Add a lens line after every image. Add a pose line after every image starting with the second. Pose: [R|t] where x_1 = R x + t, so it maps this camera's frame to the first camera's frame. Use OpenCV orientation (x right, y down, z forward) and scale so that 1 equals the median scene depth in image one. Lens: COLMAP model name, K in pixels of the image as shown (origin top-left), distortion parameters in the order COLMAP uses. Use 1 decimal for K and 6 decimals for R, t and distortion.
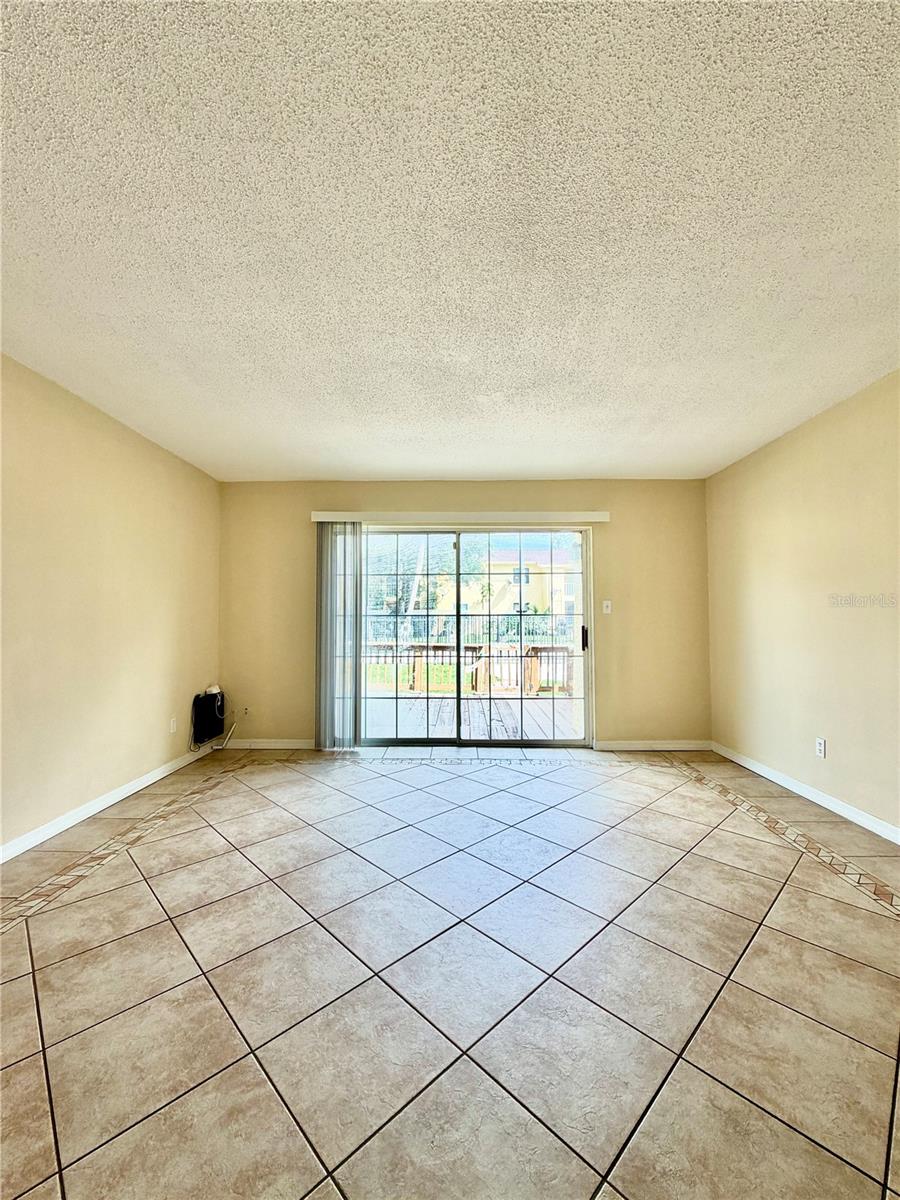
lens RADIAL K [[477.6, 0, 448.8], [0, 477.6, 596.6], [0, 0, 1]] dist [-0.000871, 0.000293]
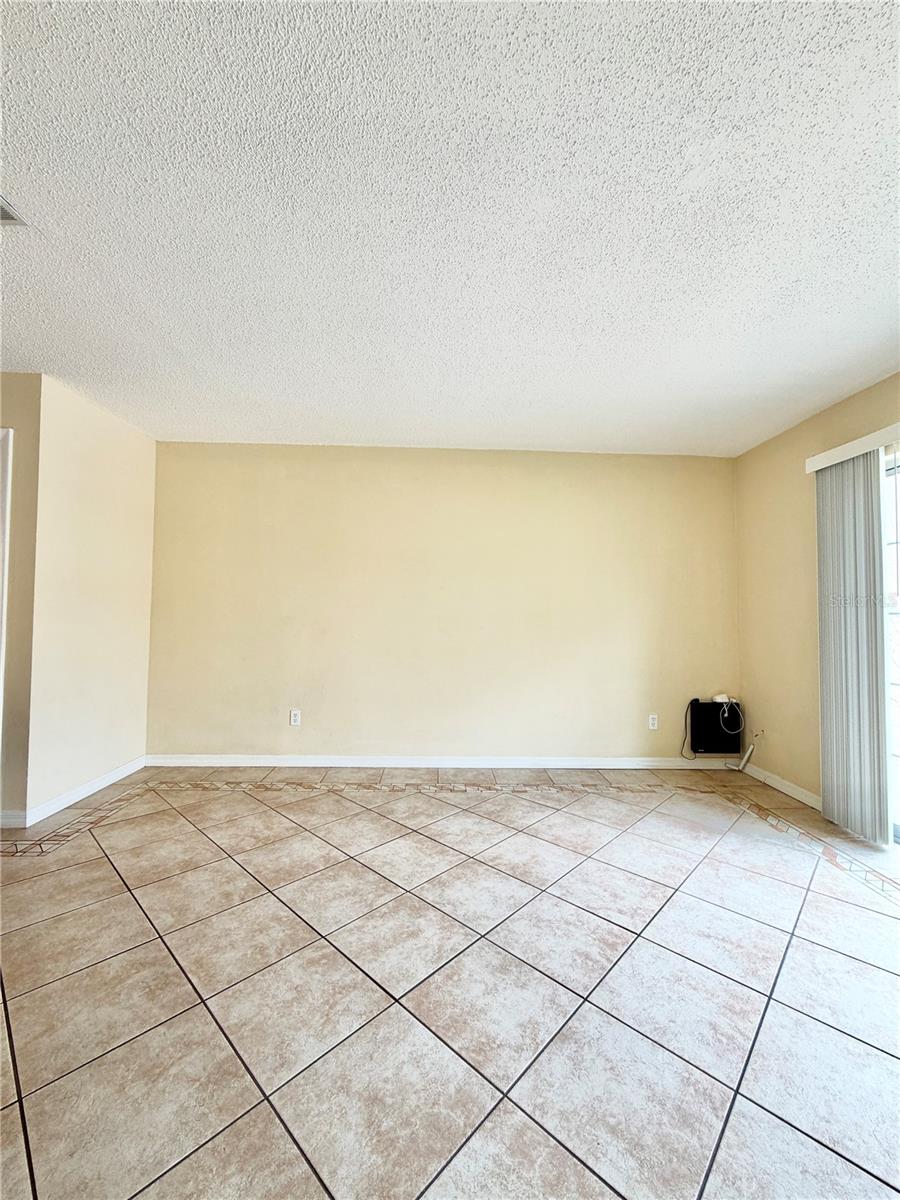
lens RADIAL K [[477.6, 0, 454.6], [0, 477.6, 606.3], [0, 0, 1]] dist [-0.000871, 0.000293]
pose [[0.053945, -0.017355, -0.998393, 0.369626], [0.034817, 0.999274, -0.015489, 0.023230], [0.997937, -0.033925, 0.054510, 0.483074]]
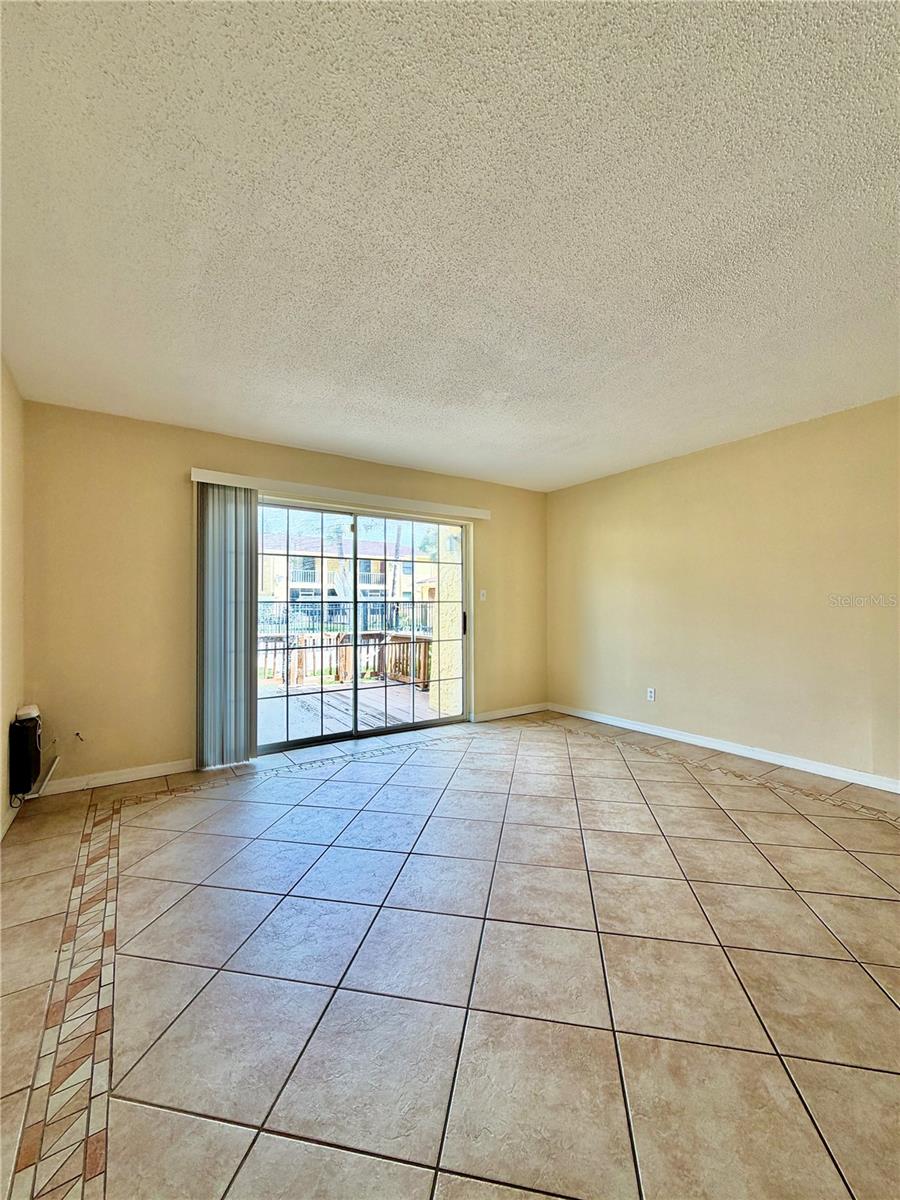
lens RADIAL K [[477.6, 0, 450.8], [0, 477.6, 598.3], [0, 0, 1]] dist [-0.000871, 0.000293]
pose [[0.822244, 0.008075, 0.569078, -0.400679], [-0.025008, 0.999446, 0.021951, 0.006525], [-0.568585, -0.032280, 0.821991, 0.122909]]
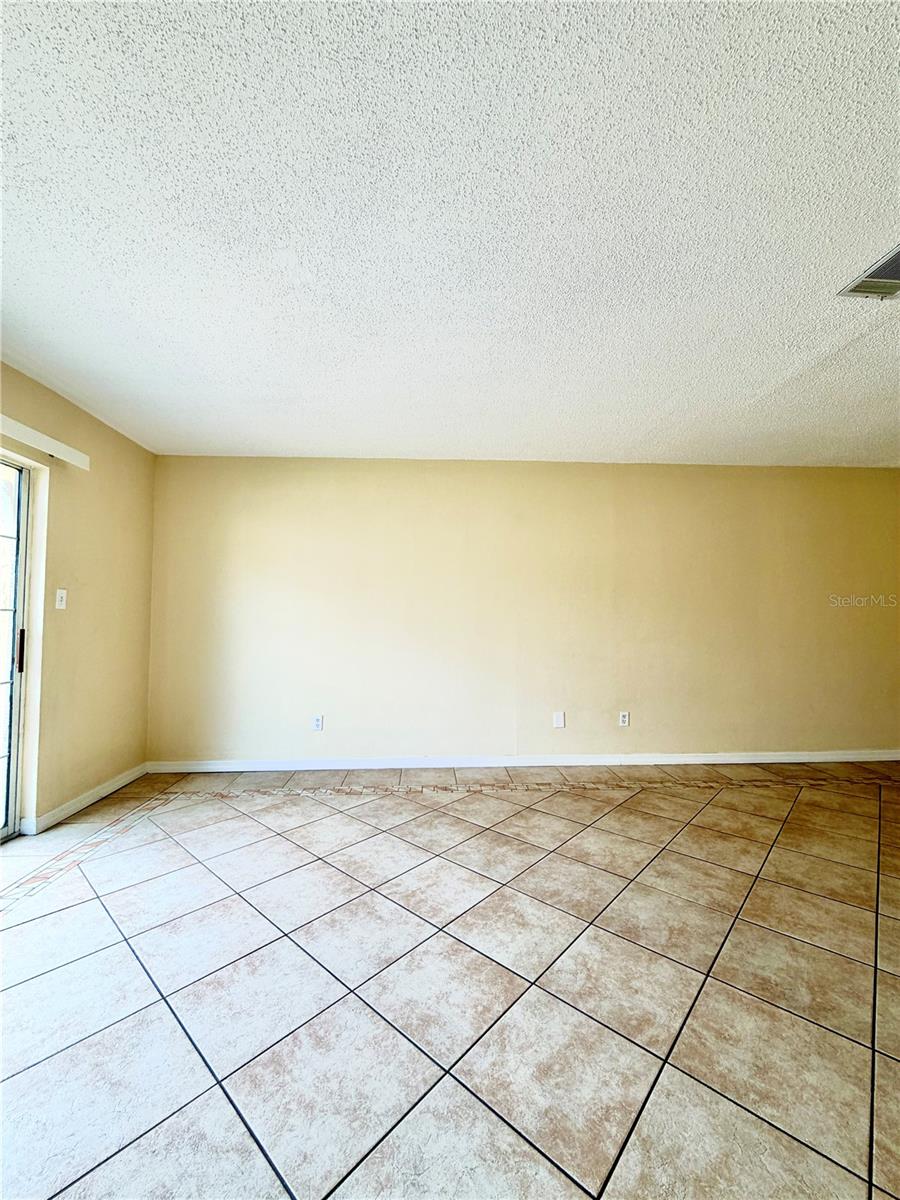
lens RADIAL K [[477.6, 0, 451.3], [0, 477.6, 596.8], [0, 0, 1]] dist [-0.000871, 0.000293]
pose [[-0.067747, 0.050020, 0.996448, -0.368338], [-0.049783, 0.997329, -0.053449, 0.027960], [-0.996460, -0.053227, -0.065076, 0.553669]]
